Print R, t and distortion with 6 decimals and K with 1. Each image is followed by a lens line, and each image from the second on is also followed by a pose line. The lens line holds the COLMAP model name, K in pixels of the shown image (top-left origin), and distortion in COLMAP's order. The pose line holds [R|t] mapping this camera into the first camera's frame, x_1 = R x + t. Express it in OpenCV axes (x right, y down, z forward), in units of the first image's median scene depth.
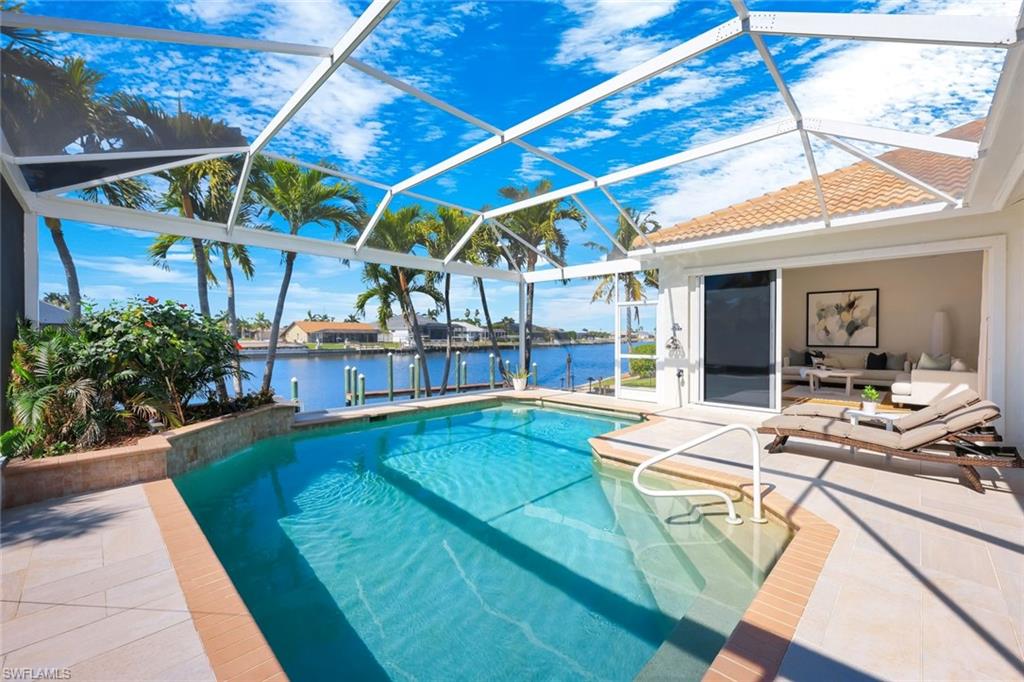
lens RADIAL K [[416.0, 0, 512.1], [0, 416.0, 338.6], [0, 0, 1]] dist [0.000236, -0.000246]
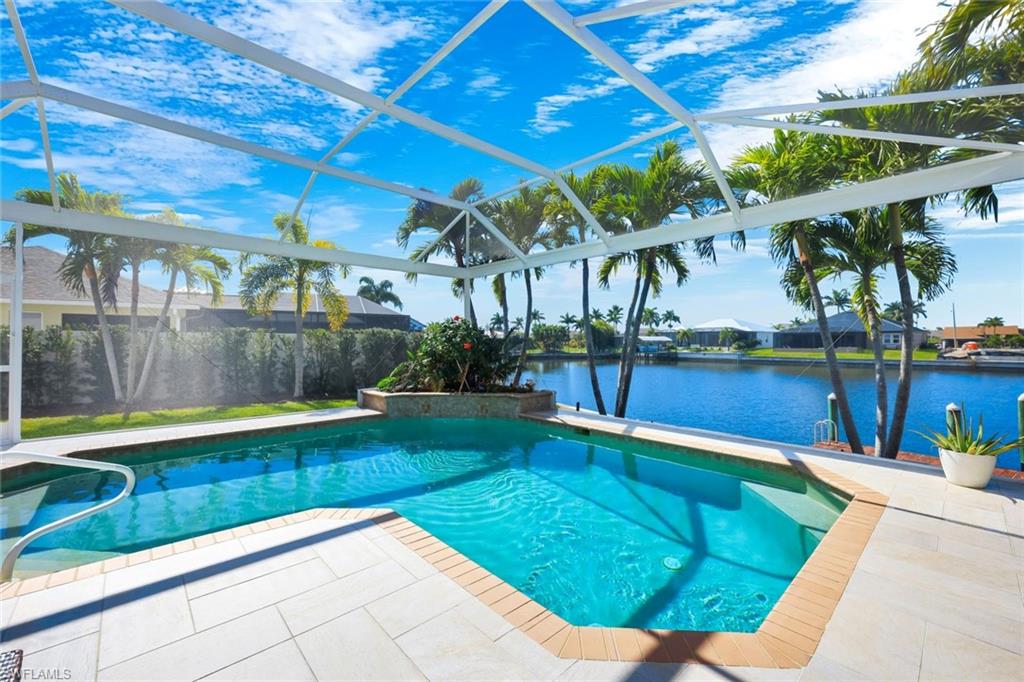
lens RADIAL K [[416.0, 0, 511.2], [0, 416.0, 344.5], [0, 0, 1]] dist [0.000236, -0.000246]
pose [[-0.049007, 0.001373, -0.998797, 0.043339], [-0.004552, 0.999988, 0.001598, 0.000509], [0.998788, 0.004625, -0.049000, 0.069567]]
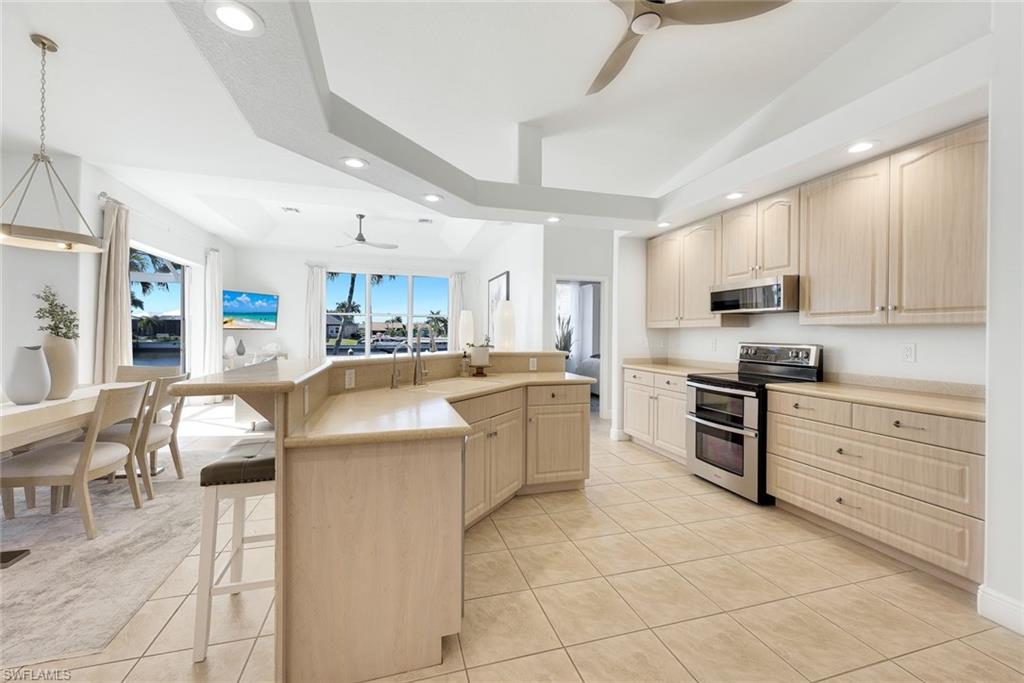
lens RADIAL K [[414.8, 0, 508.5], [0, 414.8, 333.6], [0, 0, 1]] dist [-0.002030, 0.000156]
pose [[0.872517, 0.003850, -0.488568, 0.134946], [-0.007489, 0.999957, -0.005496, -0.000307], [0.488526, 0.008454, 0.872508, 0.037305]]
